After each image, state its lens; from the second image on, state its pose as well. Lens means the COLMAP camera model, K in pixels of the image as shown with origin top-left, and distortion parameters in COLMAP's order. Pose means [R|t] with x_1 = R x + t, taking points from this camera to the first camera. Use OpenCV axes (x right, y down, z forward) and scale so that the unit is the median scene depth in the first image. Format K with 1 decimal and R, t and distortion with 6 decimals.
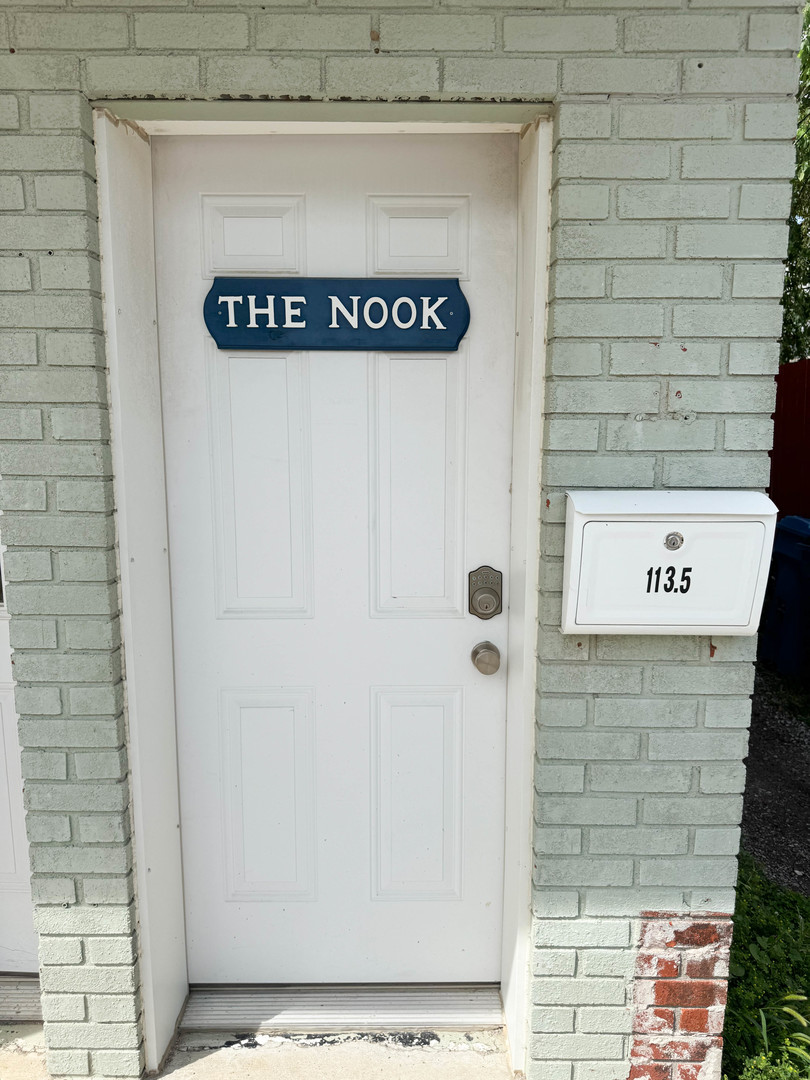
lens RADIAL K [[756.6, 0, 404.7], [0, 756.6, 540.2], [0, 0, 1]] dist [-0.001326, -0.002767]
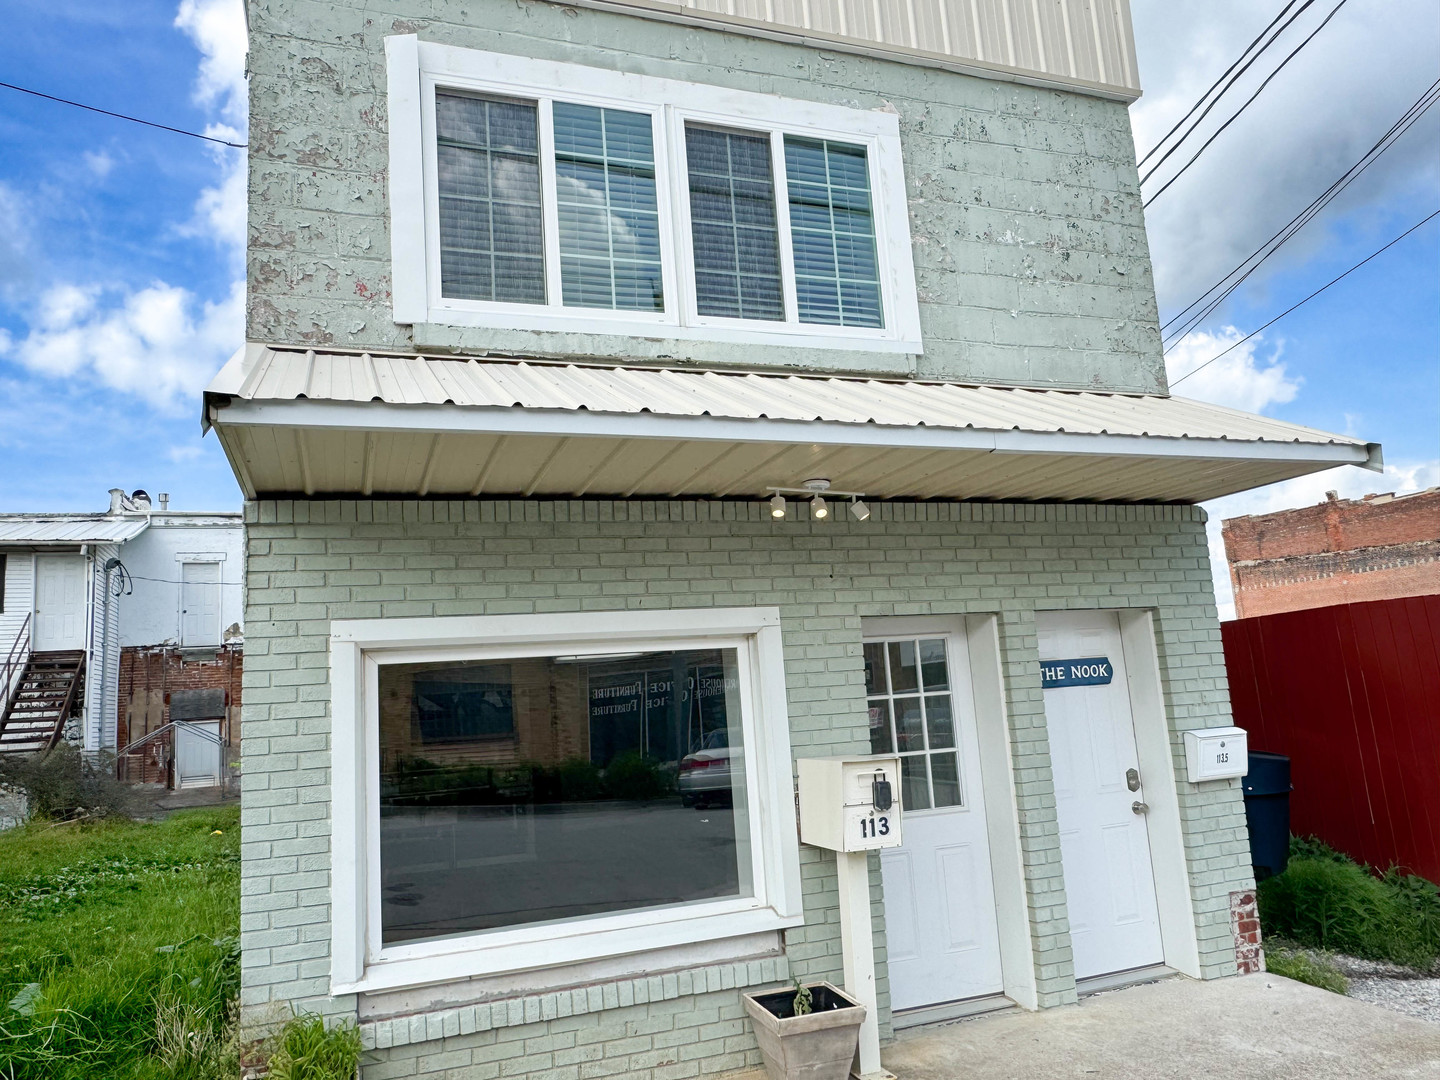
lens RADIAL K [[1008.8, 0, 719.6], [0, 1008.8, 539.9], [0, 0, 1]] dist [-0.001326, -0.002767]
pose [[0.935629, -0.008947, 0.352871, -2.534291], [0.119513, 0.948665, -0.292833, 0.142599], [-0.332137, 0.316156, 0.888668, -1.886709]]
